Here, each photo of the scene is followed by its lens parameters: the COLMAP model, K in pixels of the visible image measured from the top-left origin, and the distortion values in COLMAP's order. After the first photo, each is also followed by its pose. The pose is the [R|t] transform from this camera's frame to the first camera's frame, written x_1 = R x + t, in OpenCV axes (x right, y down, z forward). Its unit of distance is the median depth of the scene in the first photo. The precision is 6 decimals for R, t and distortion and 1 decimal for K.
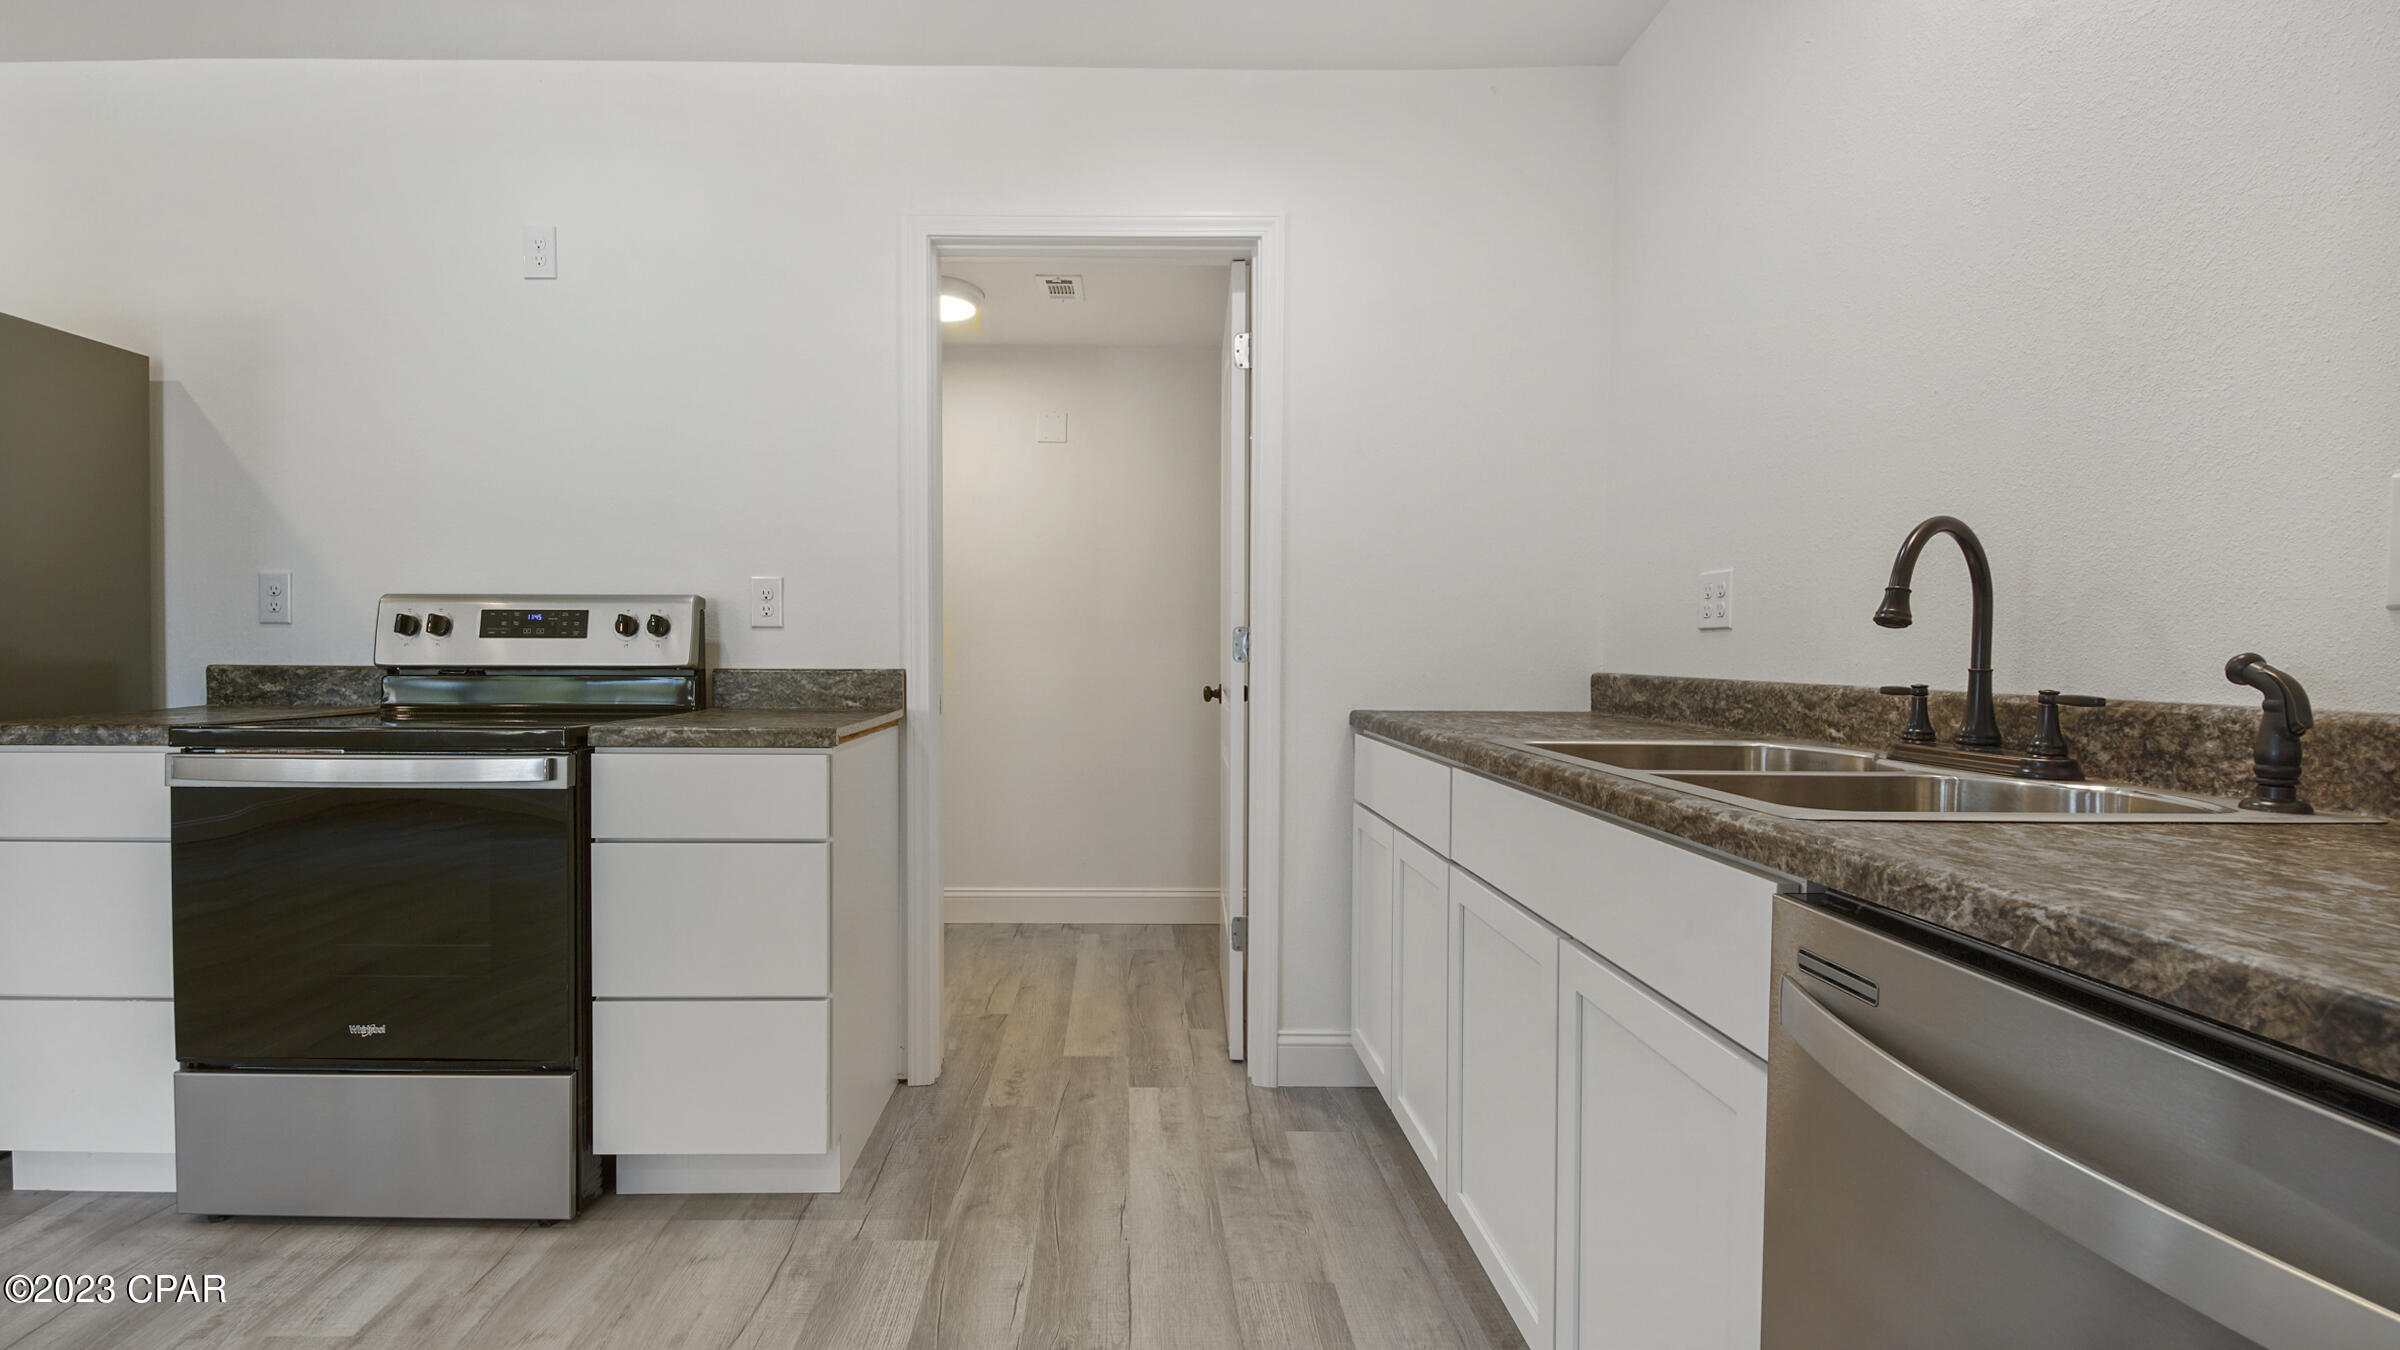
lens RADIAL K [[1131.2, 0, 1117.9], [0, 1131.2, 679.0], [0, 0, 1]] dist [0.040297, -0.021951]
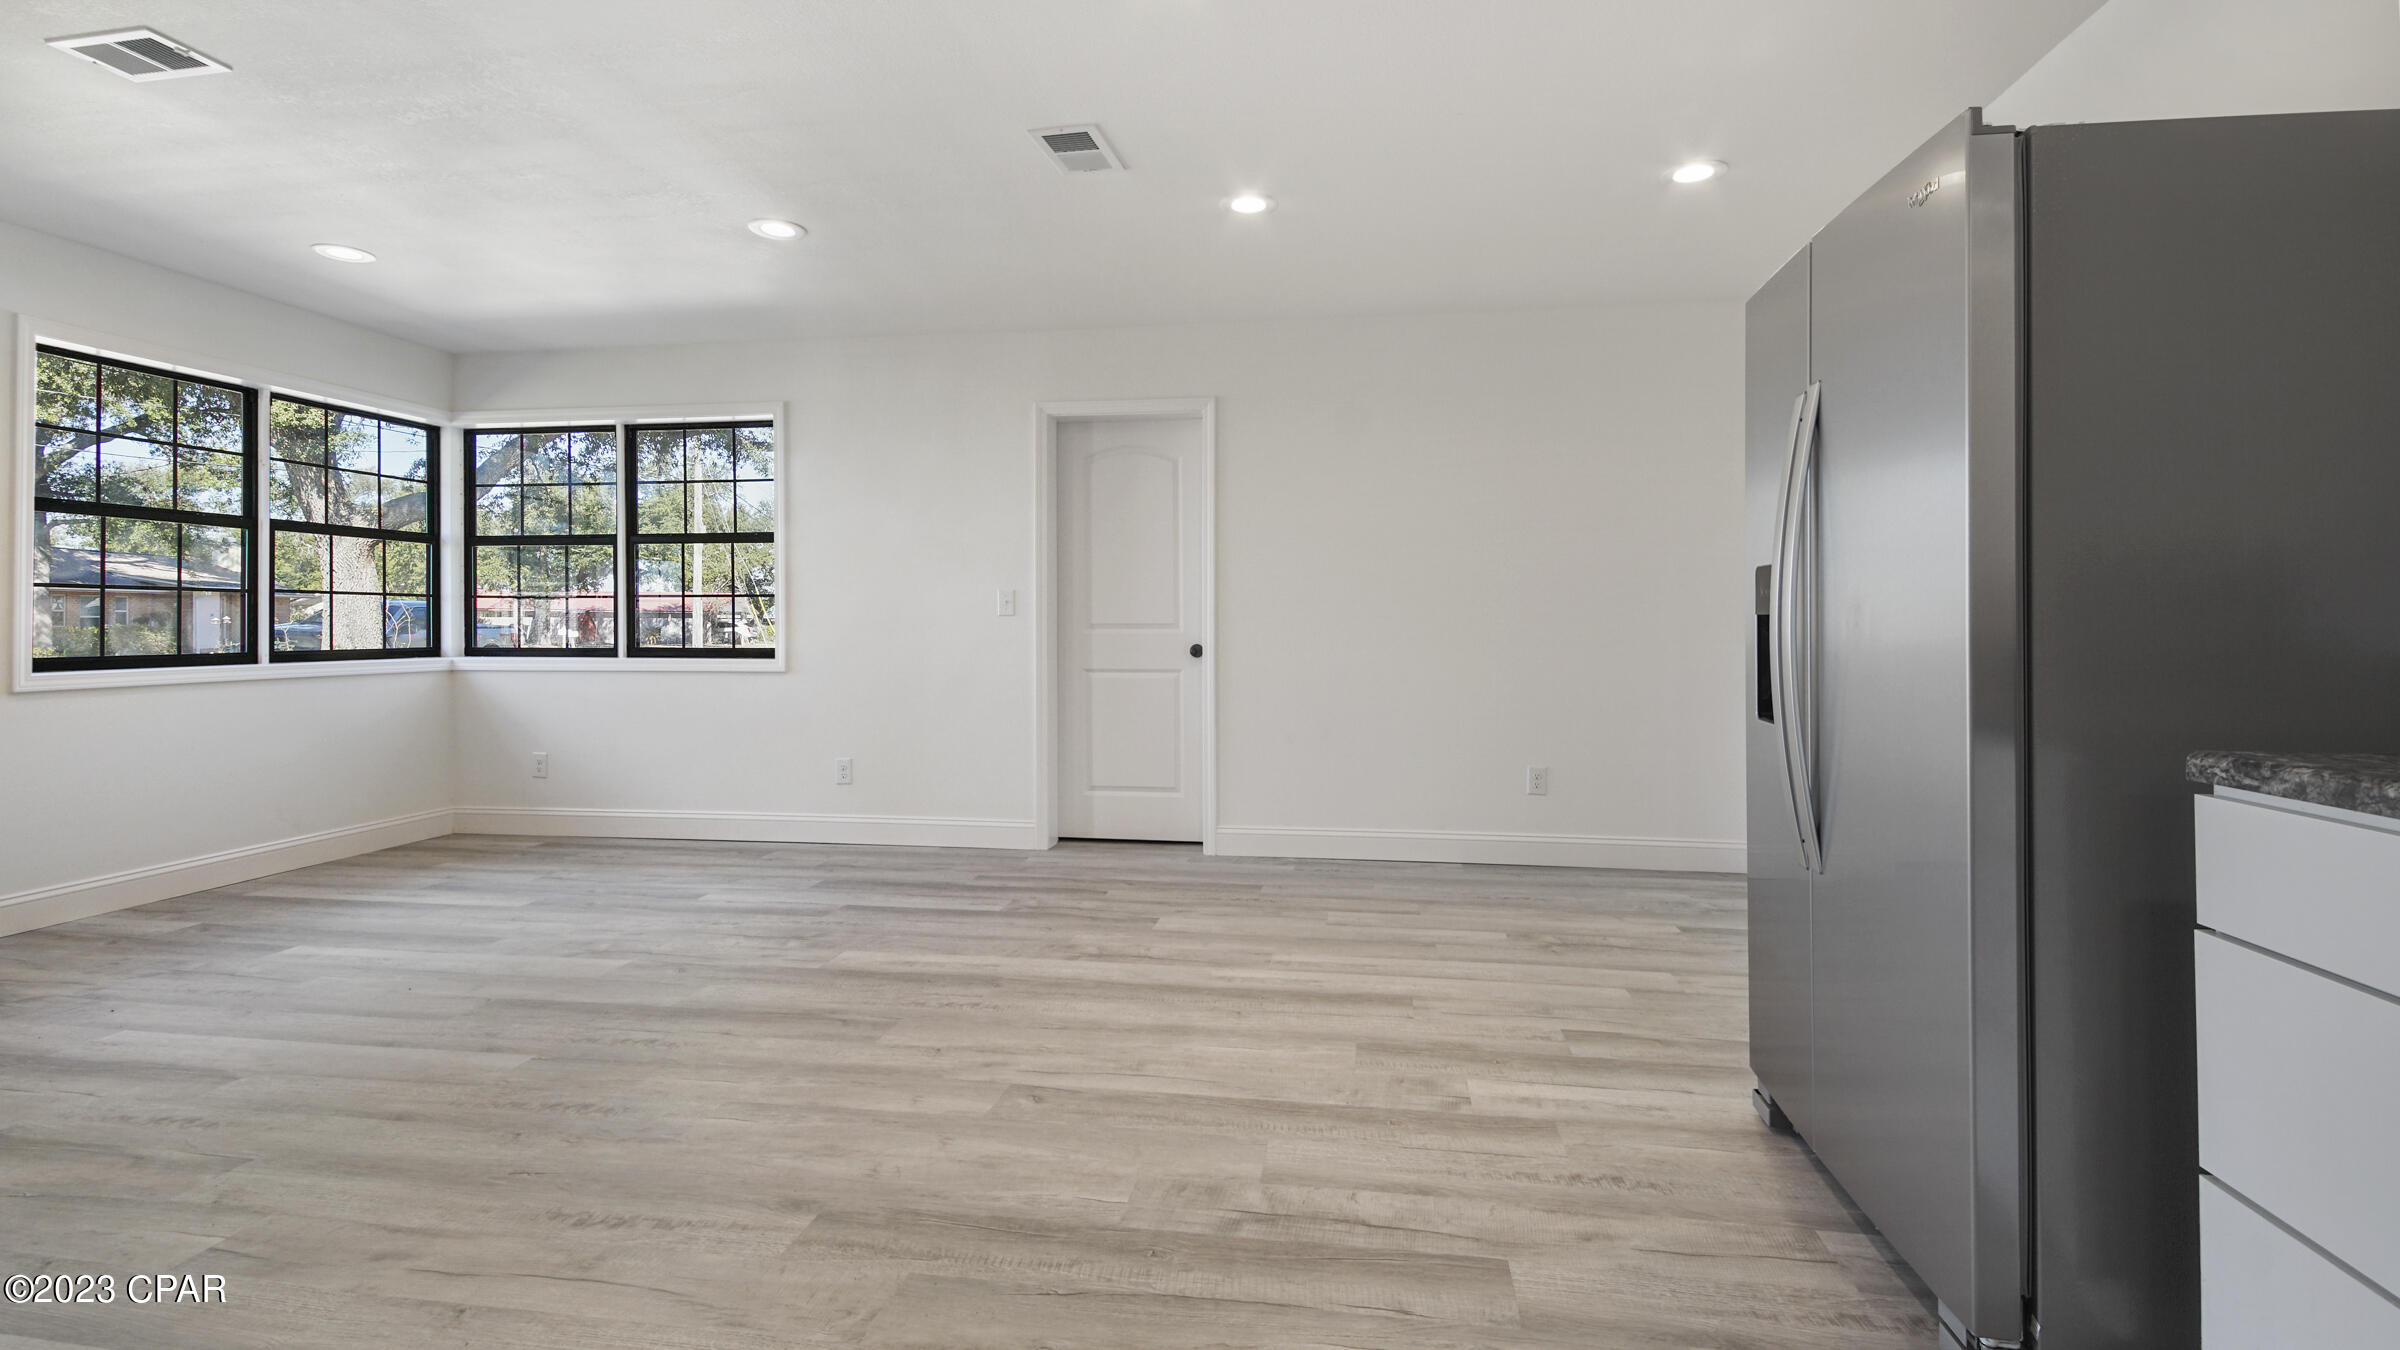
lens RADIAL K [[1044.1, 0, 1212.2], [0, 1044.1, 603.4], [0, 0, 1]] dist [0.043385, -0.021006]
pose [[-0.121665, -0.026243, -0.992224, -0.290524], [-0.027921, 0.999345, -0.023007, -0.012678], [0.992178, 0.024905, -0.122318, 0.433846]]
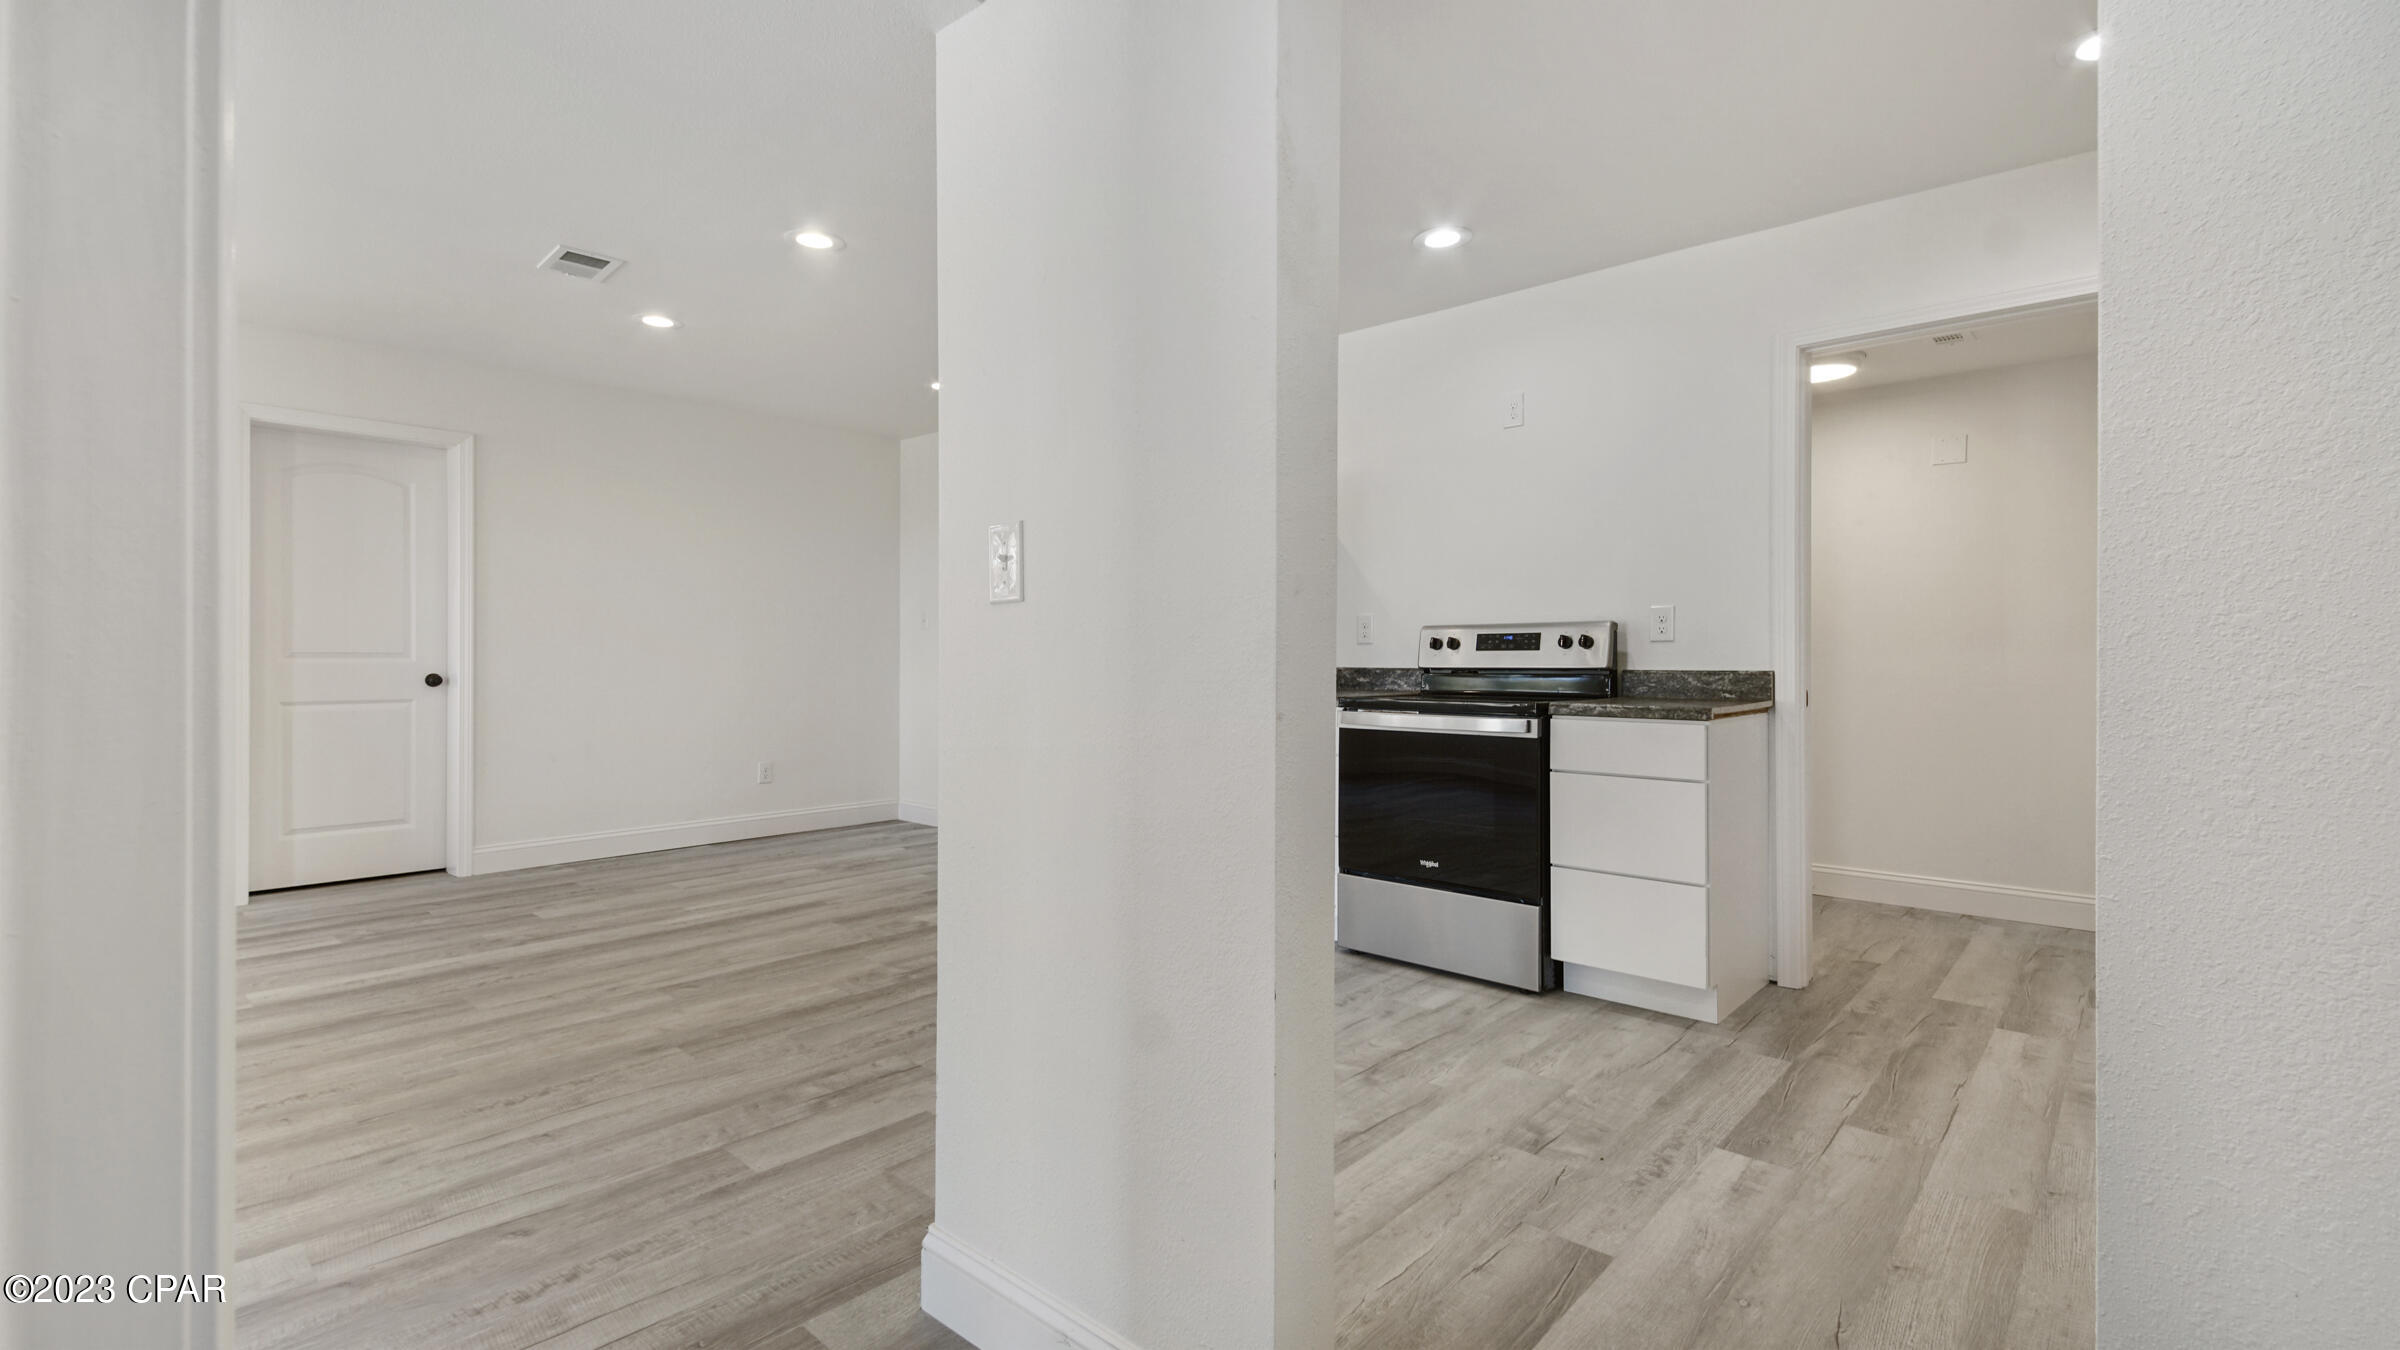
lens RADIAL K [[1061.1, 0, 1129.2], [0, 1061.1, 661.9], [0, 0, 1]] dist [0.045139, -0.016833]
pose [[0.724764, -0.000925, -0.688997, 0.146121], [-0.015659, 0.999719, -0.017814, 0.015942], [0.688820, 0.023700, 0.724545, -0.478301]]
